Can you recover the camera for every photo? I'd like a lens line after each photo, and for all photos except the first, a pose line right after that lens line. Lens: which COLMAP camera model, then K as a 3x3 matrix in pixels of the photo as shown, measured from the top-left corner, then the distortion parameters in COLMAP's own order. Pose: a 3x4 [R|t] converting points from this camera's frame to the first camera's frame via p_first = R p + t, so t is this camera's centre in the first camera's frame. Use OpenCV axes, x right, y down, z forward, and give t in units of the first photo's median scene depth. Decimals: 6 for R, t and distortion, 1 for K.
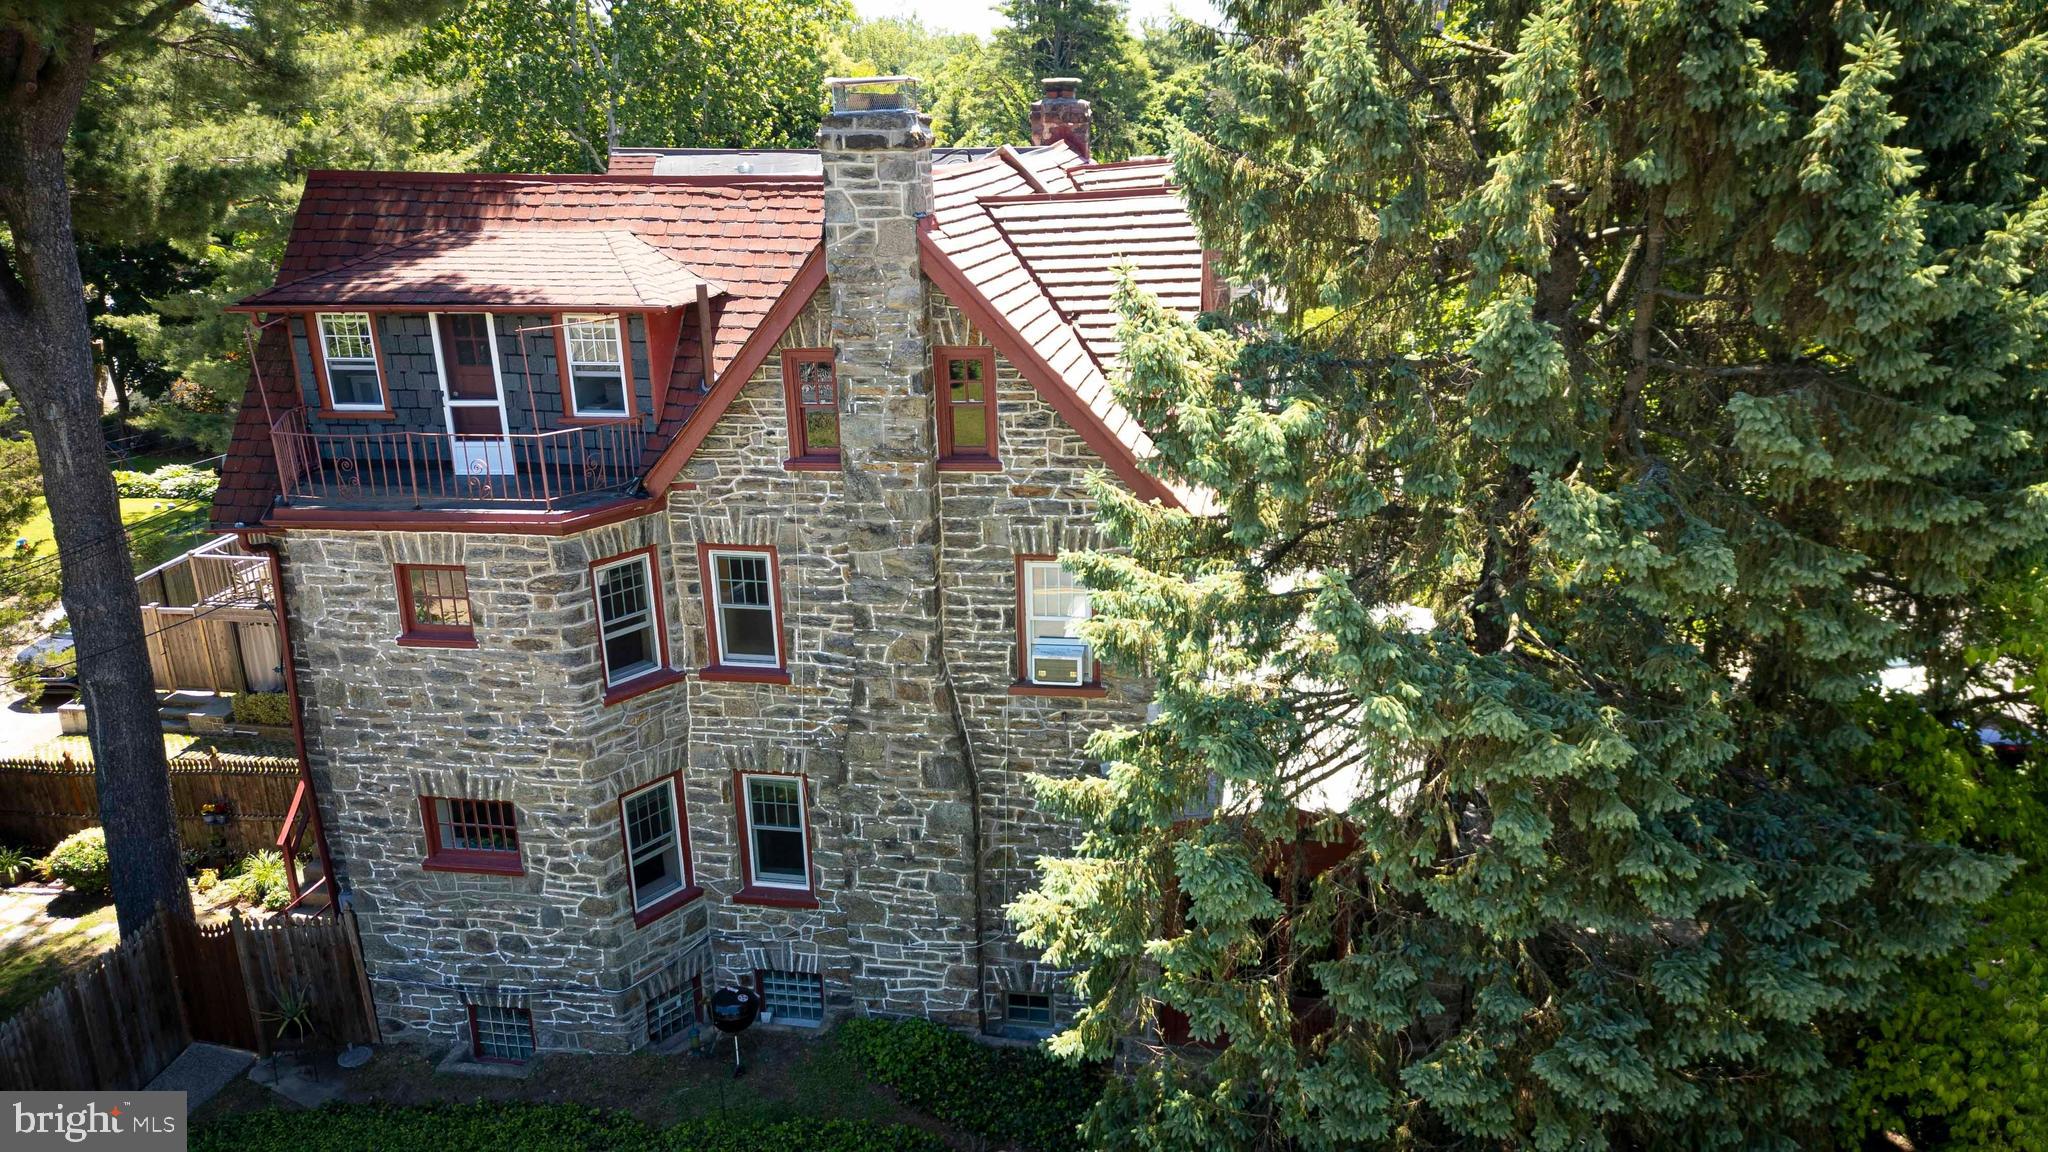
lens RADIAL K [[1426.3, 0, 1018.8], [0, 1426.3, 579.5], [0, 0, 1]] dist [0.082706, -0.083898]
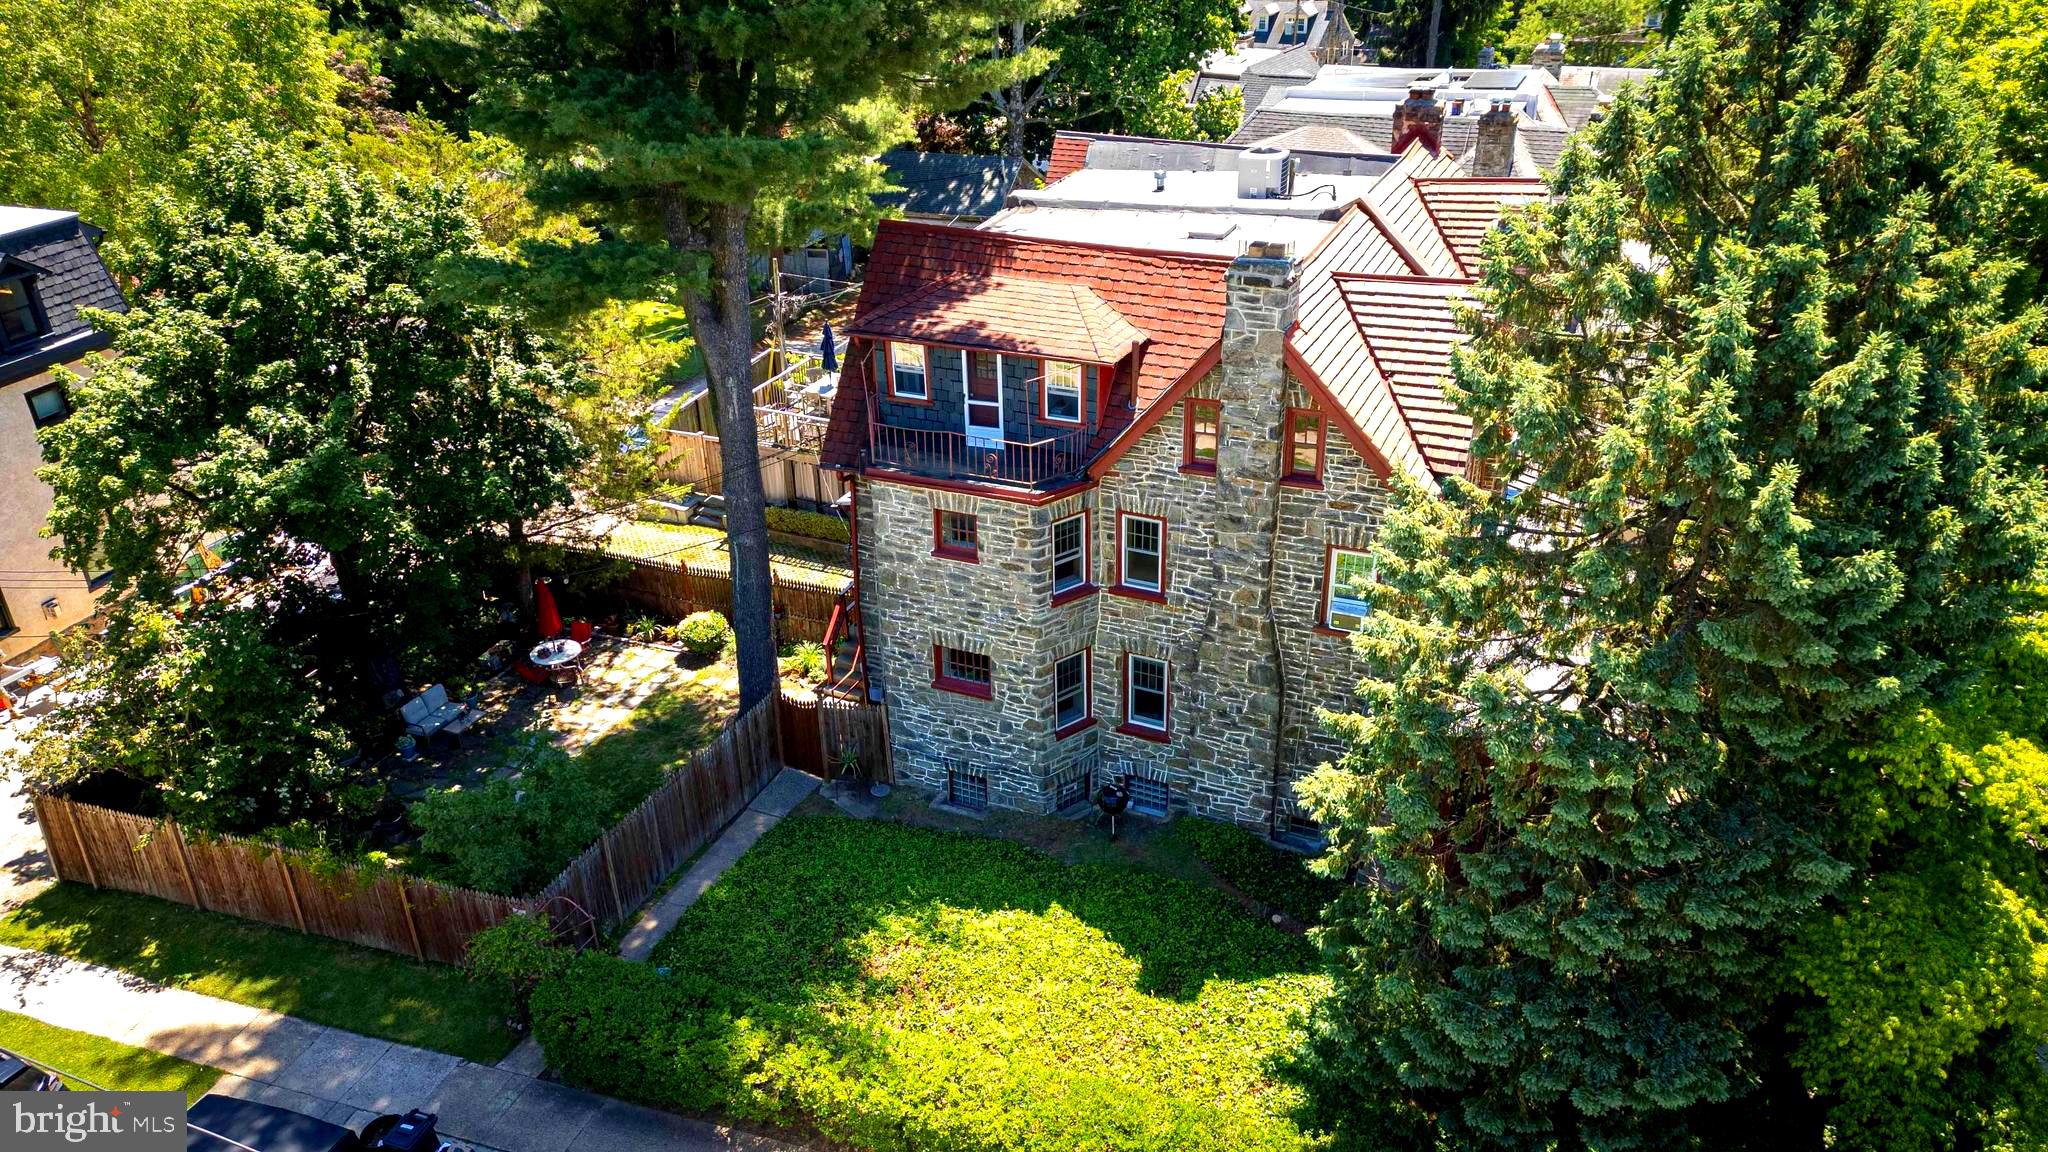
lens RADIAL K [[1421.3, 0, 1019.7], [0, 1421.3, 580.3], [0, 0, 1]] dist [0.124257, -0.138571]
pose [[0.970864, 0.113258, -0.211176, 0.005472], [-0.075340, 0.980837, 0.179673, -0.214382], [0.227478, -0.158528, 0.960793, -0.495033]]
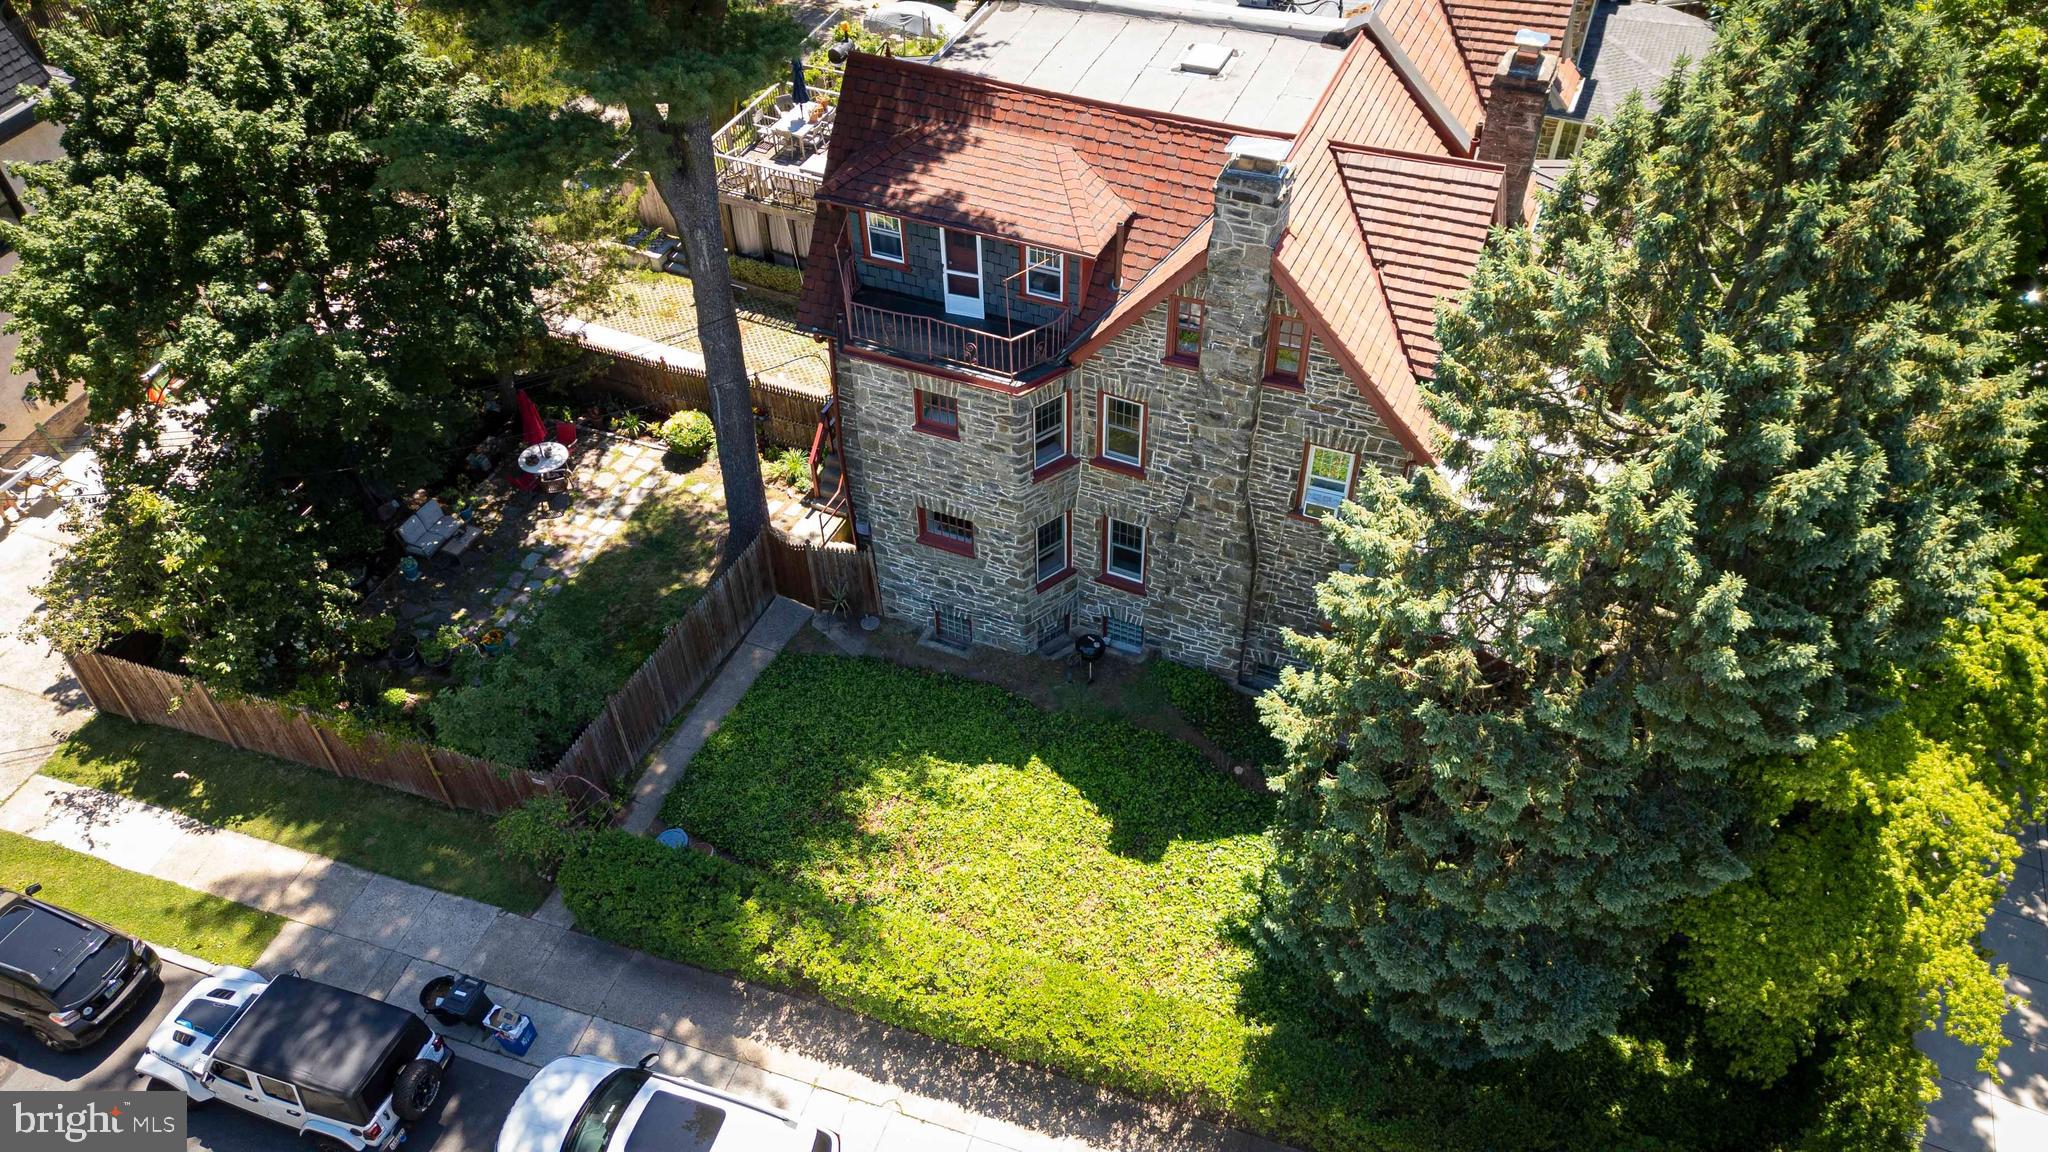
lens RADIAL K [[1421.1, 0, 1020.4], [0, 1421.1, 578.6], [0, 0, 1]] dist [0.110551, -0.125436]
pose [[0.972284, 0.167398, -0.163224, -0.023188], [-0.076031, 0.886557, 0.456329, -0.526588], [0.221096, -0.431272, 0.874712, -0.426028]]
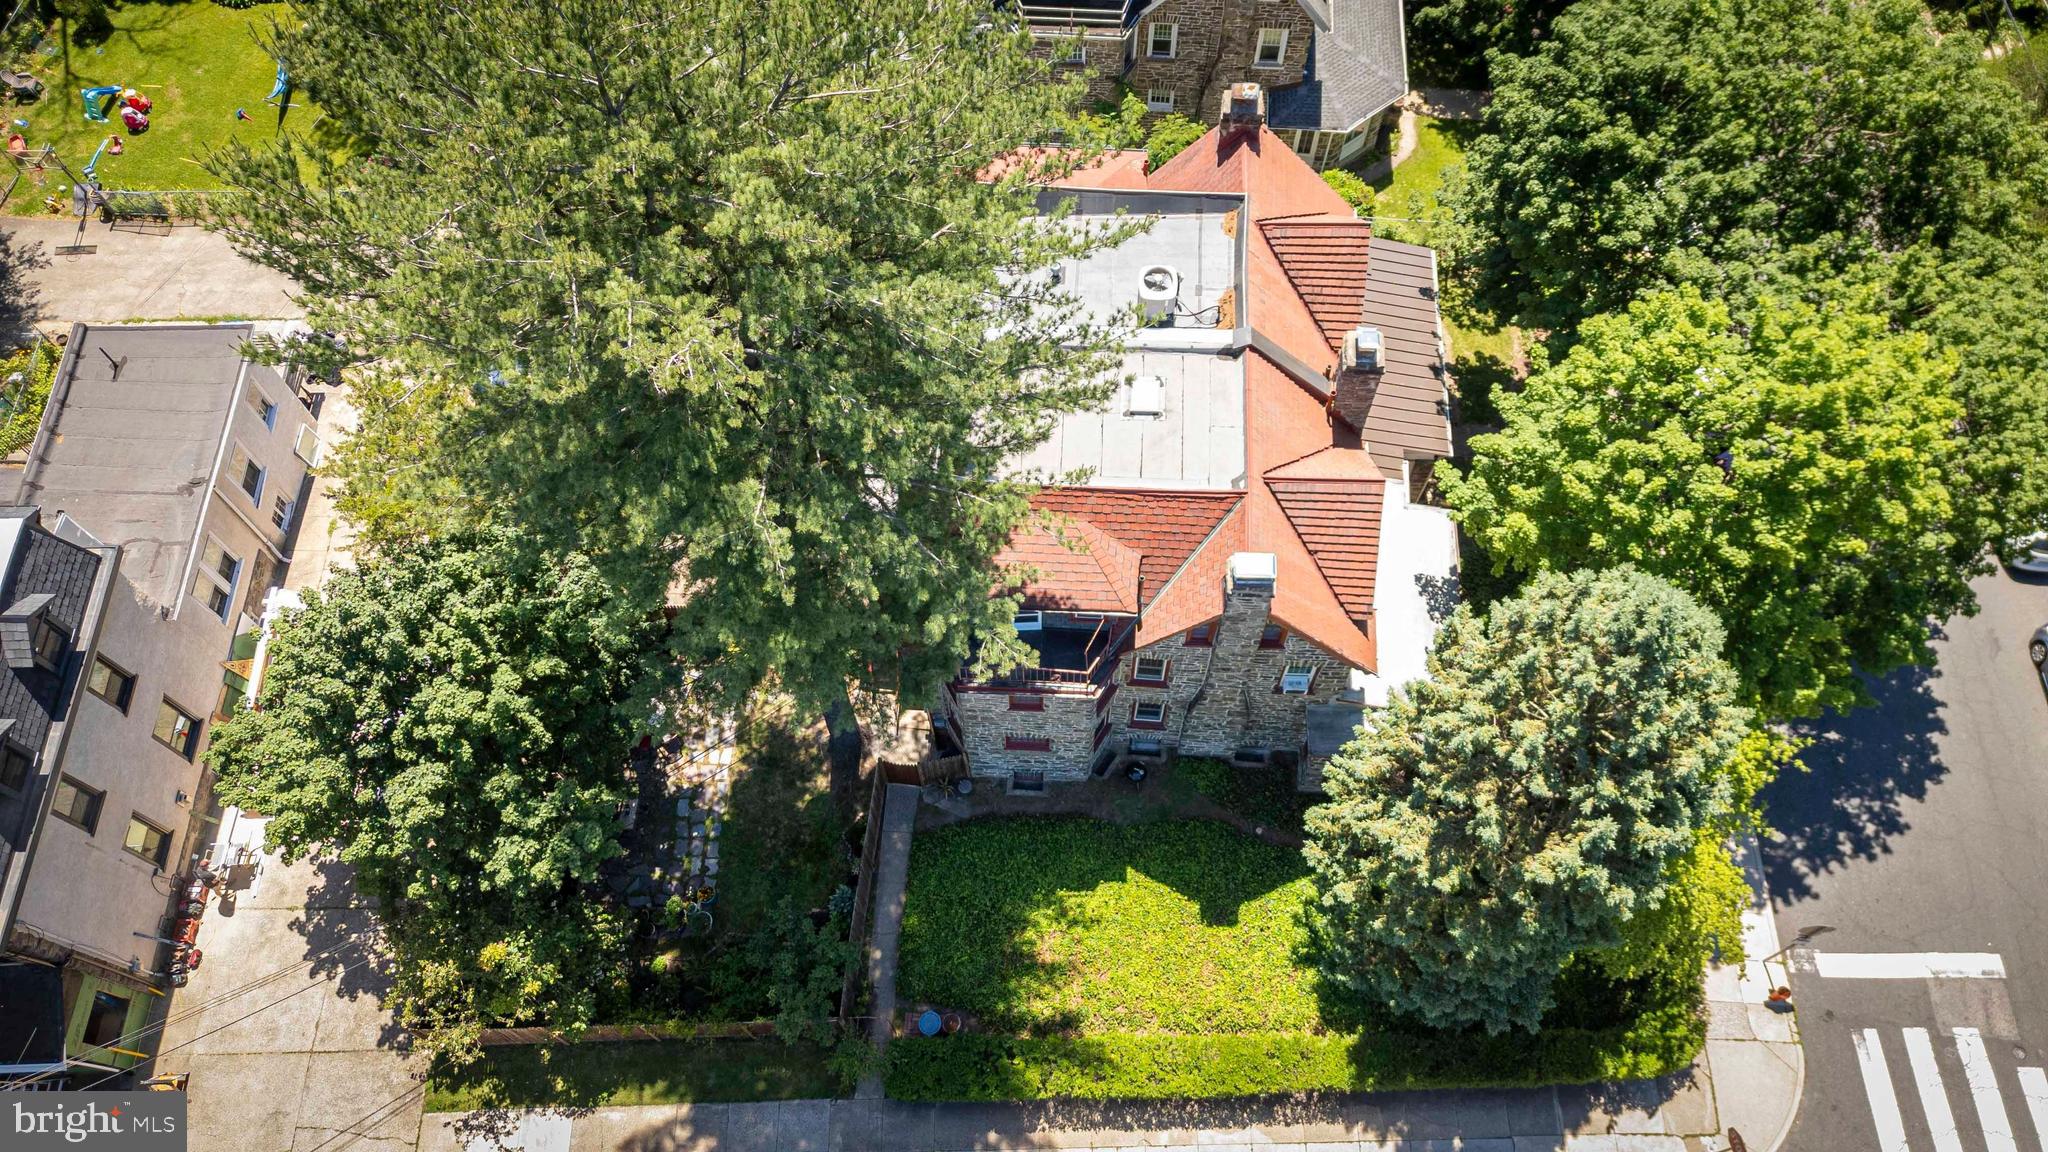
lens RADIAL K [[1423.9, 0, 1020.2], [0, 1423.9, 578.7], [0, 0, 1]] dist [0.102775, -0.127523]
pose [[0.993264, -0.099597, 0.059223, -0.503800], [0.028827, 0.707421, 0.706205, -1.613887], [-0.112231, -0.699740, 0.705527, -0.410083]]
